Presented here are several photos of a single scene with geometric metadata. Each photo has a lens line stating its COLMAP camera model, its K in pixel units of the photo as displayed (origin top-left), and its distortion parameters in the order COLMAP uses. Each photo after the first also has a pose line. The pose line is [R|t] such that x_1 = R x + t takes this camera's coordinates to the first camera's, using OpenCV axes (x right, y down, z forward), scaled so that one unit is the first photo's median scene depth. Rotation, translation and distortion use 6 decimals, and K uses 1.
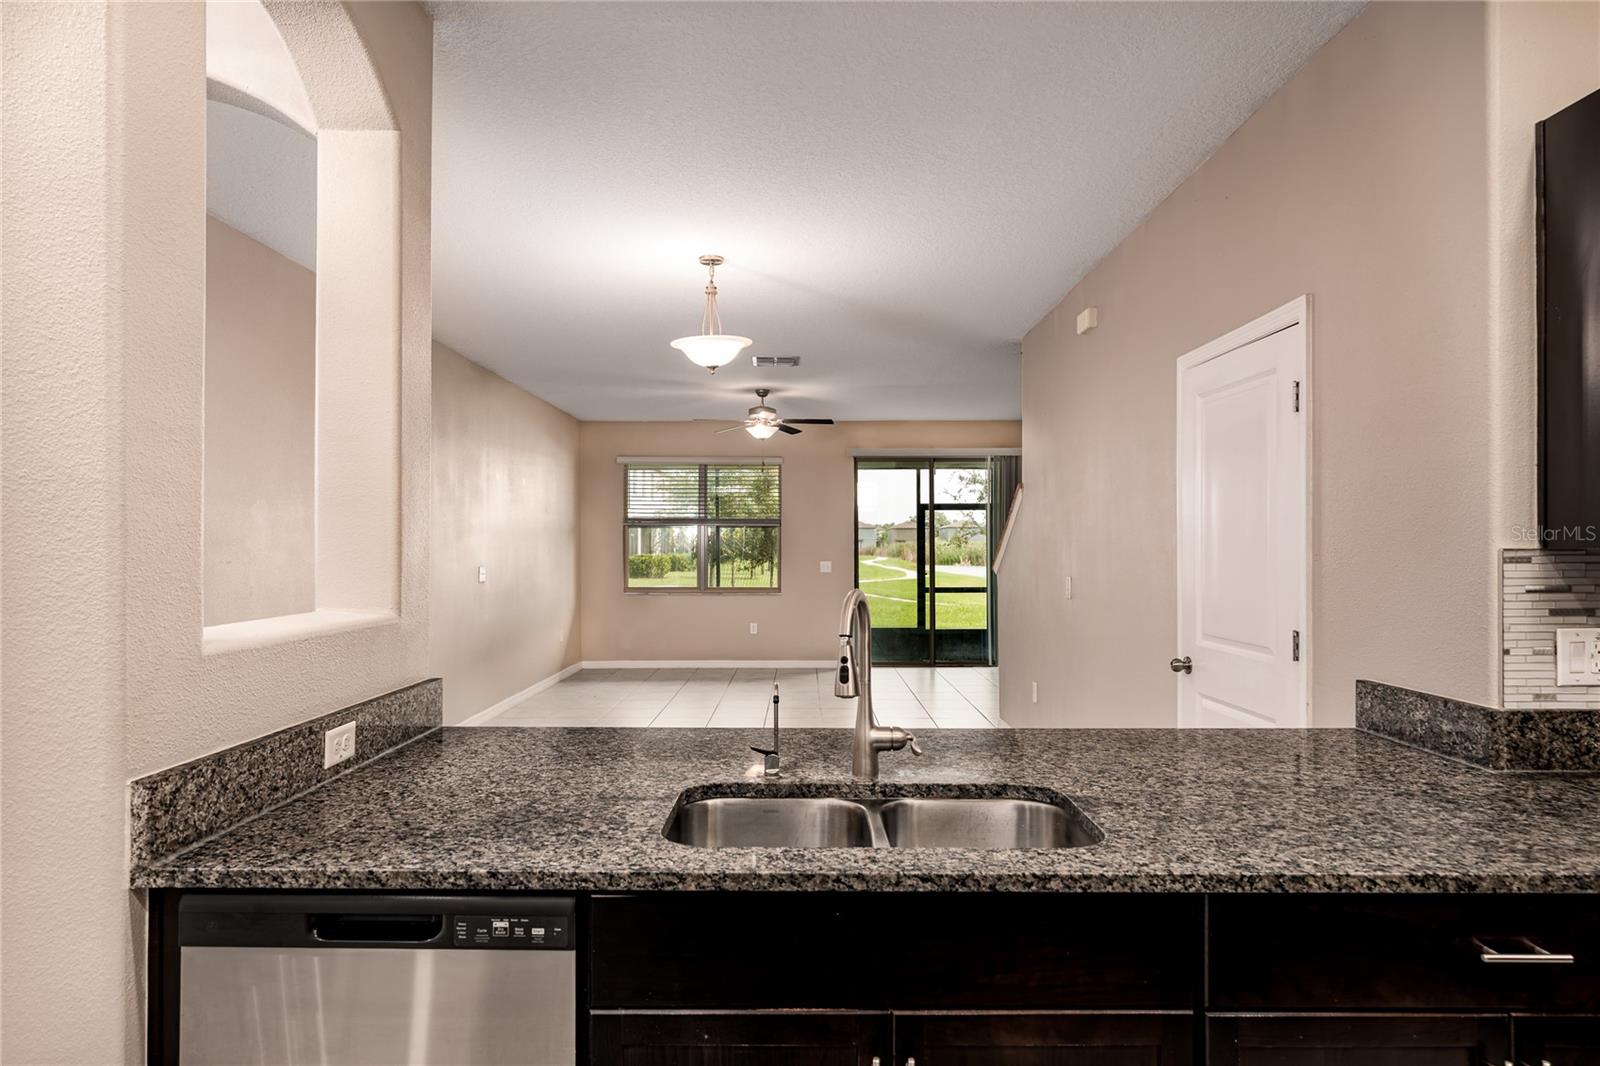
lens RADIAL K [[948.9, 0, 790.8], [0, 948.9, 537.2], [0, 0, 1]] dist [-0.004631, 0.000346]
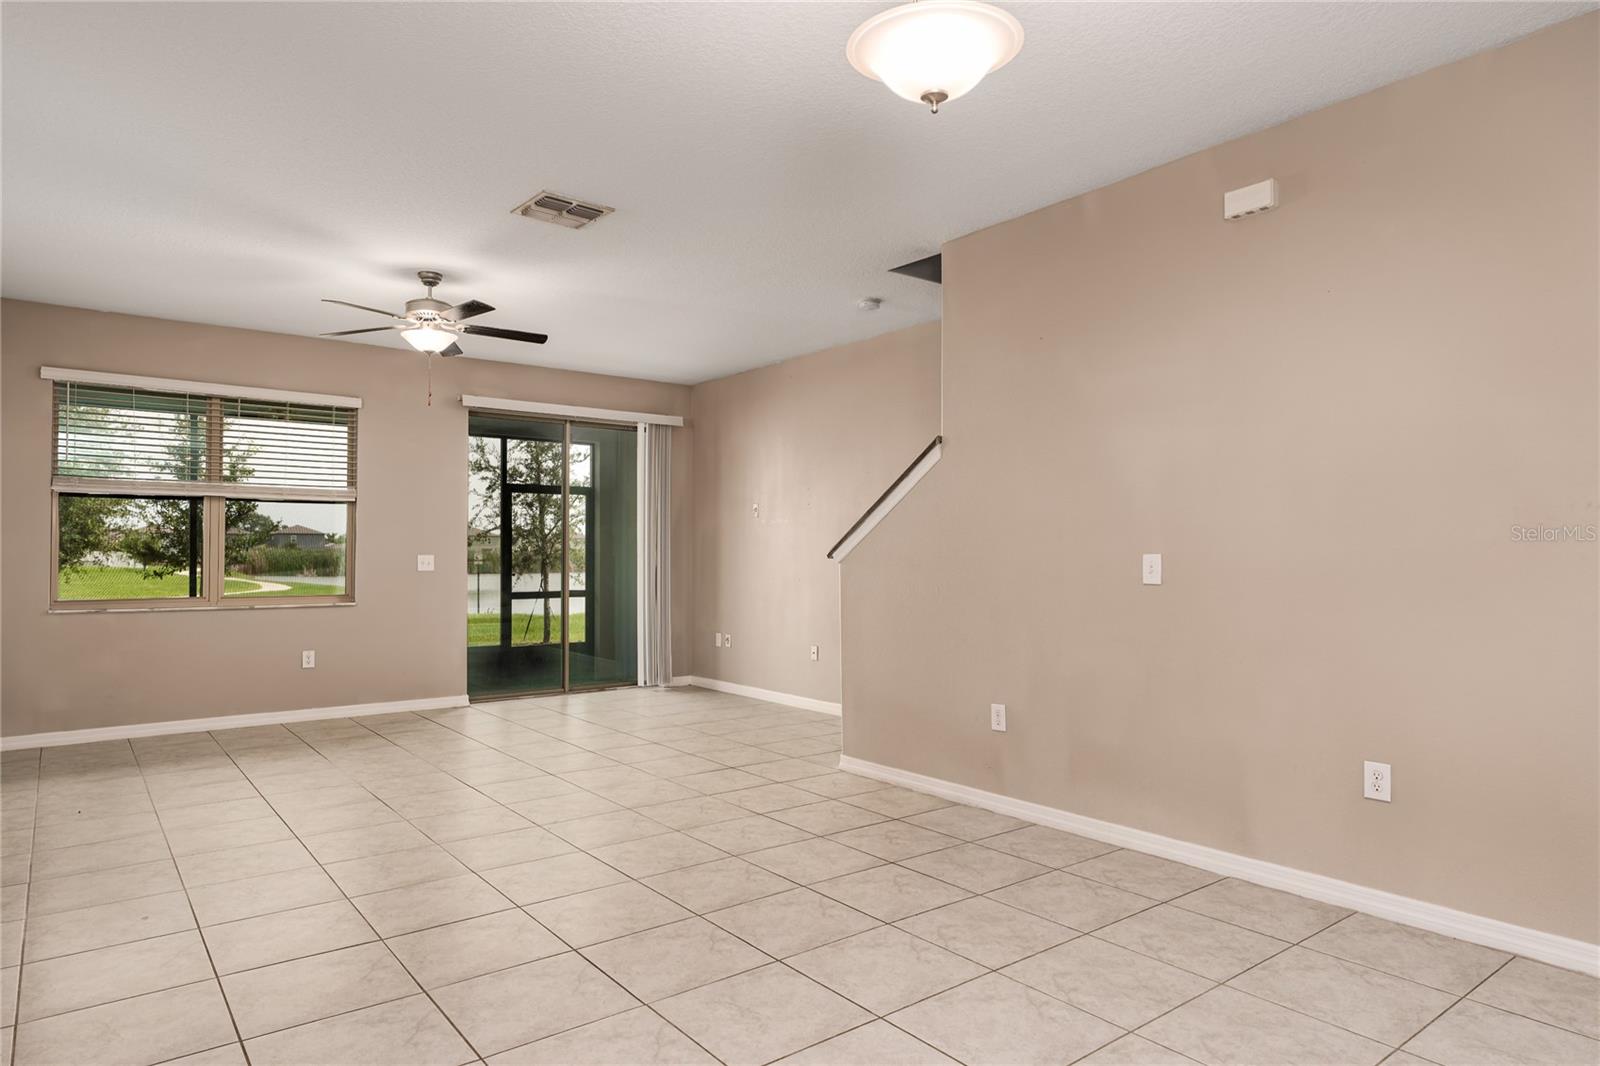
lens RADIAL K [[948.9, 0, 790.4], [0, 948.9, 528.5], [0, 0, 1]] dist [-0.004631, 0.000346]
pose [[0.783124, 0.022282, 0.621466, -0.185082], [-0.008781, 0.999654, -0.024777, 0.021026], [-0.621804, 0.013946, 0.783049, 0.292027]]
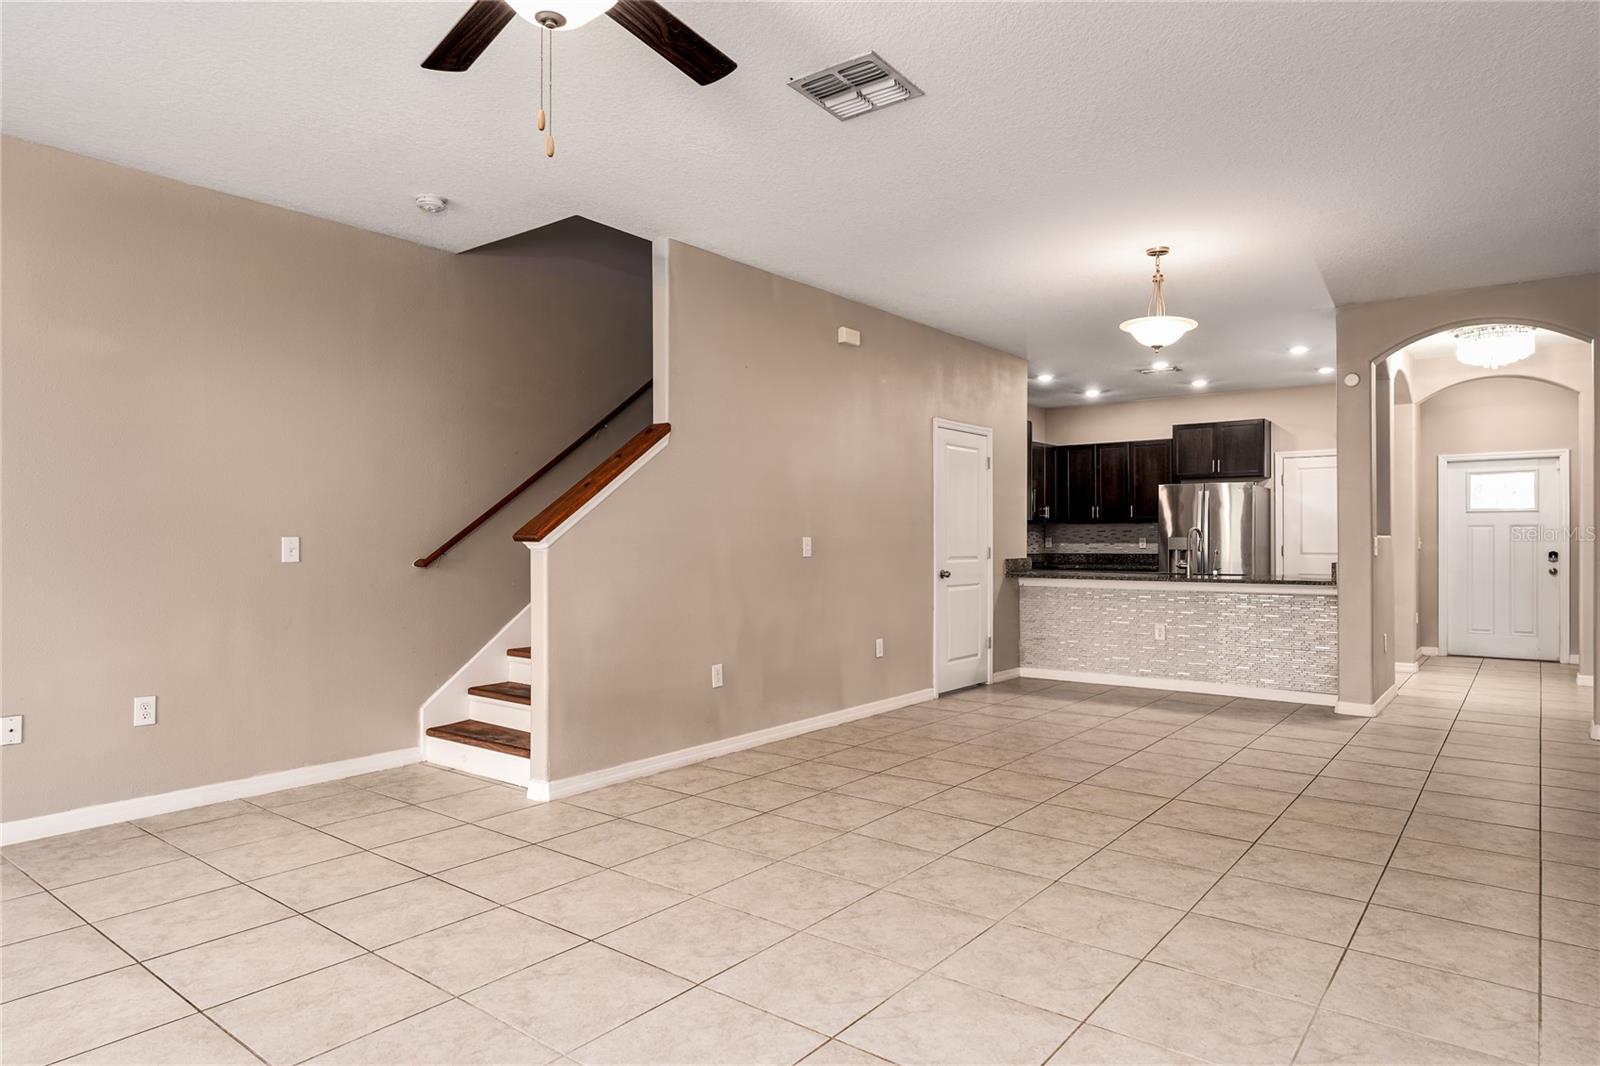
lens RADIAL K [[948.9, 0, 792.0], [0, 948.9, 531.6], [0, 0, 1]] dist [-0.004631, 0.000346]
pose [[-0.794638, 0.009139, 0.607015, -0.182221], [-0.001188, 0.999861, -0.016609, 0.026191], [-0.607083, -0.013920, -0.794517, 0.924294]]
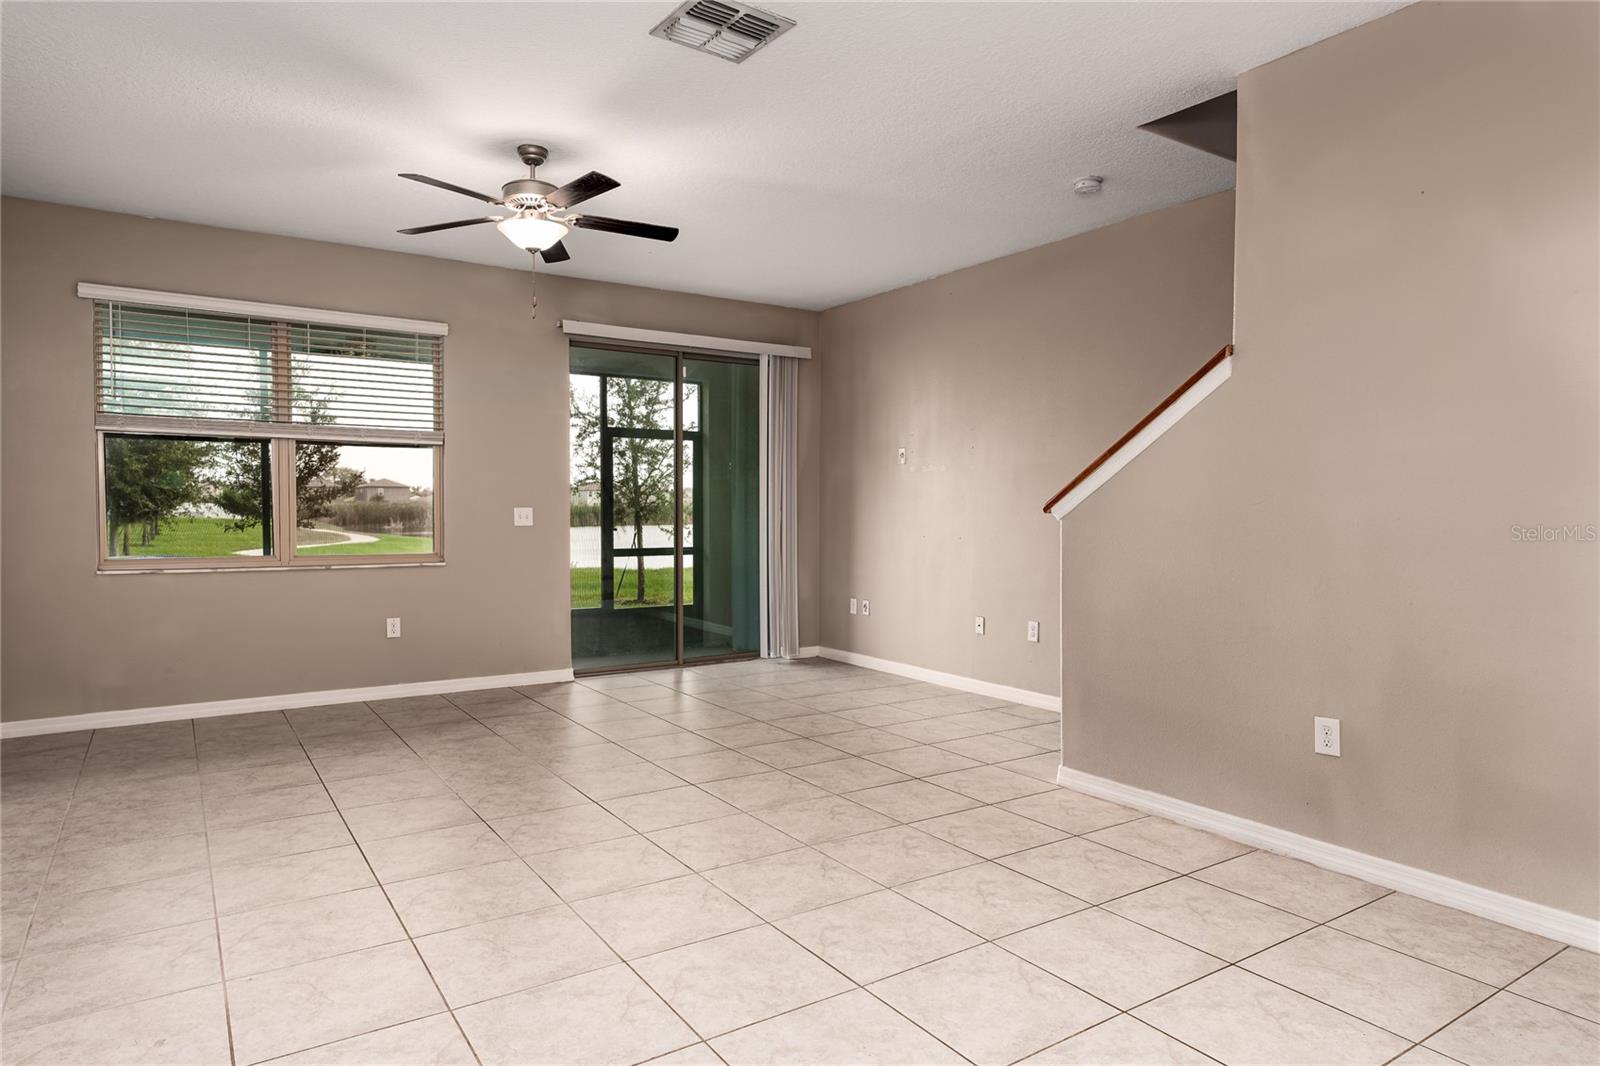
lens RADIAL K [[948.9, 0, 800.4], [0, 948.9, 529.2], [0, 0, 1]] dist [-0.004631, 0.000346]
pose [[0.822739, -0.005044, 0.568397, -0.158449], [-0.011612, 0.999603, 0.025678, 0.021988], [-0.568301, -0.027726, 0.822354, 0.411394]]
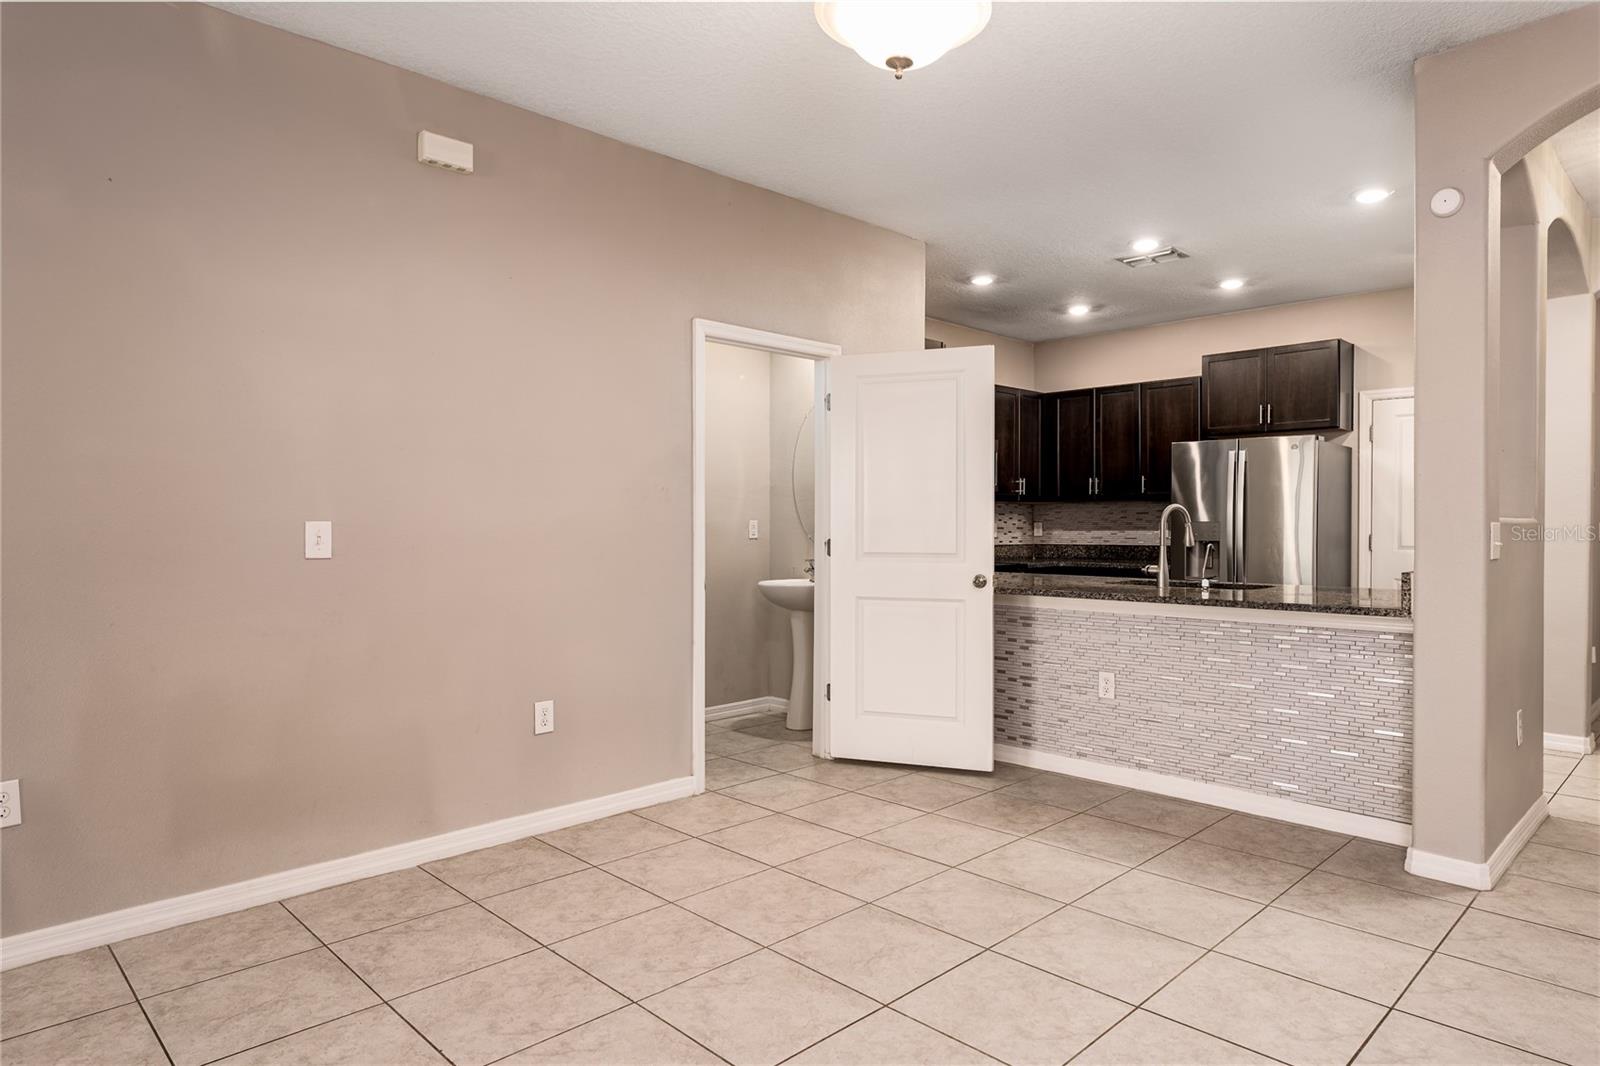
lens RADIAL K [[948.9, 0, 797.5], [0, 948.9, 528.2], [0, 0, 1]] dist [-0.004631, 0.000346]
pose [[-0.714430, 0.001692, 0.699705, -0.162762], [-0.002616, 0.999984, -0.005089, 0.023885], [-0.699702, -0.005466, -0.714414, 0.589166]]
